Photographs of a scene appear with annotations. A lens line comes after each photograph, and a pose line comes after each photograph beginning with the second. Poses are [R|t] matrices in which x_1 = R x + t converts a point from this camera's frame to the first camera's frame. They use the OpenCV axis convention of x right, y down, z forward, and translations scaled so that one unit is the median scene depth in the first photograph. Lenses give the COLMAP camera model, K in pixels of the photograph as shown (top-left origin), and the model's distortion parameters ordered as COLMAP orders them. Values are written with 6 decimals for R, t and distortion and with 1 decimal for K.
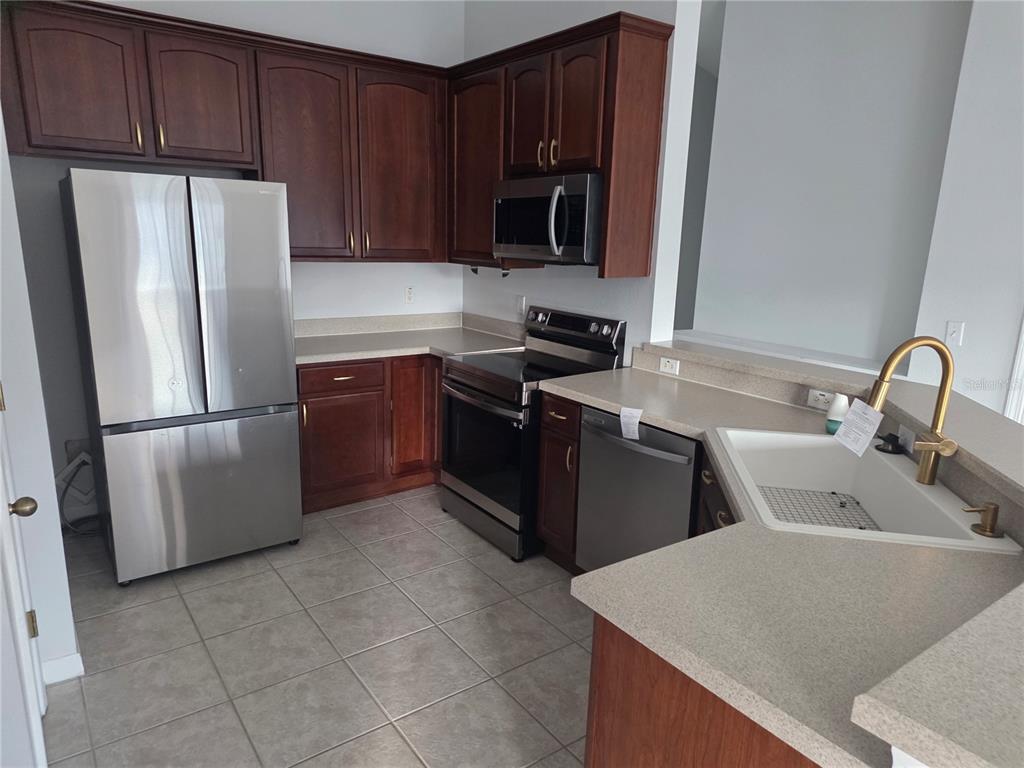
lens RADIAL K [[664.1, 0, 509.9], [0, 664.1, 389.5], [0, 0, 1]] dist [0.121592, -0.155656]
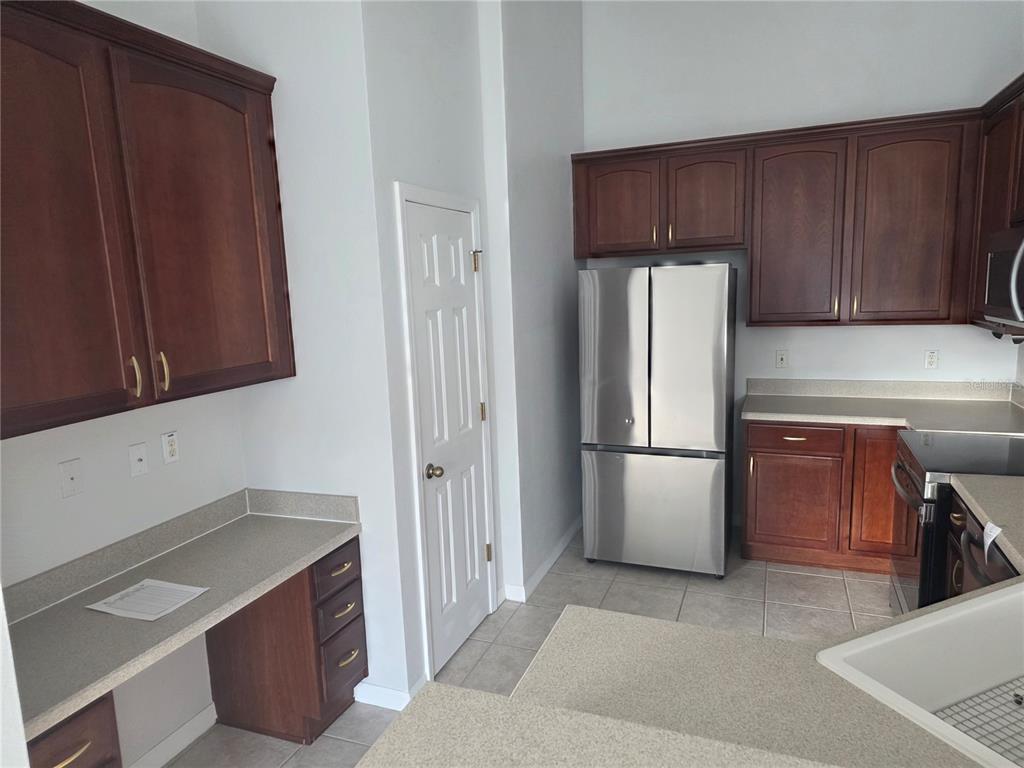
lens RADIAL K [[678.0, 0, 523.4], [0, 678.0, 382.9], [0, 0, 1]] dist [0.062401, -0.038311]
pose [[0.545711, 0.078519, -0.834286, 0.436837], [-0.143157, 0.989700, -0.000494, -0.045605], [0.825654, 0.119703, 0.551331, 0.075116]]
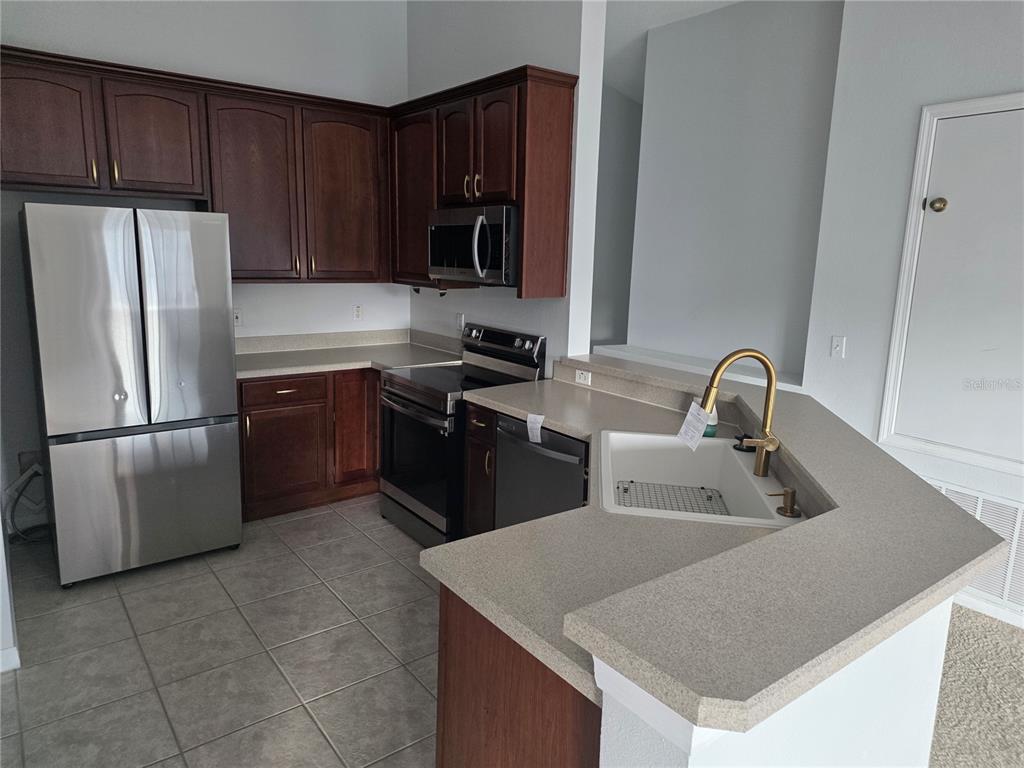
lens RADIAL K [[669.7, 0, 507.5], [0, 669.7, 369.8], [0, 0, 1]] dist [0.099173, -0.095007]
pose [[0.999854, -0.006178, 0.015907, 0.095369], [0.007027, 0.998522, -0.053902, 0.010160], [-0.015550, 0.054006, 0.998420, -0.090787]]
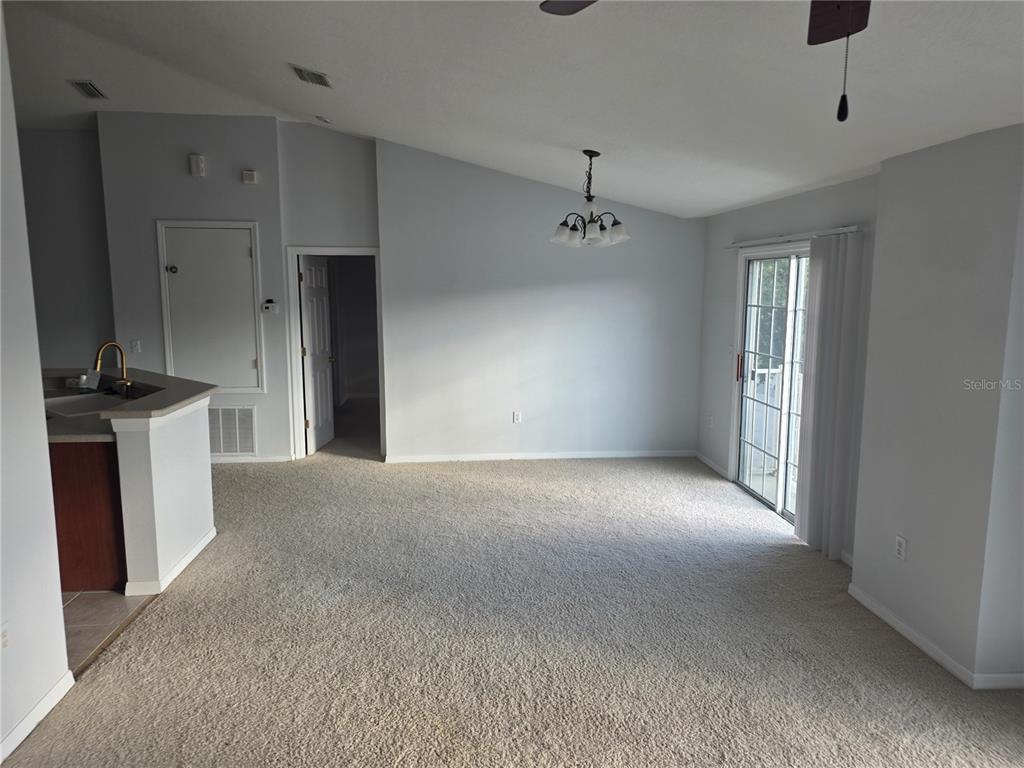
lens RADIAL K [[694.5, 0, 510.0], [0, 694.5, 373.6], [0, 0, 1]] dist [0.133779, -0.155139]
pose [[0.528913, -0.135902, 0.837724, -0.495758], [0.210189, 0.977319, 0.025841, 0.162879], [-0.822236, 0.162413, 0.545482, -0.968574]]
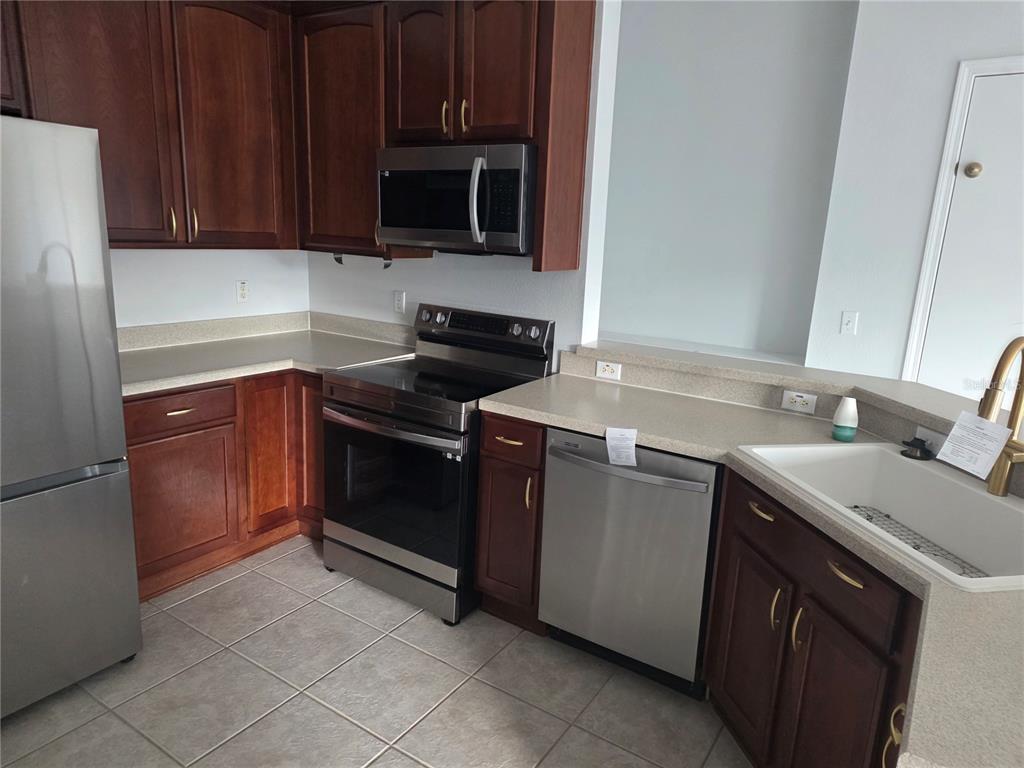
lens RADIAL K [[678.0, 0, 523.4], [0, 678.0, 382.9], [0, 0, 1]] dist [0.062401, -0.038311]
pose [[0.933806, -0.064359, 0.351943, -0.181113], [0.062993, 0.997896, 0.015343, -0.039609], [-0.352190, 0.007843, 0.935896, 0.206045]]
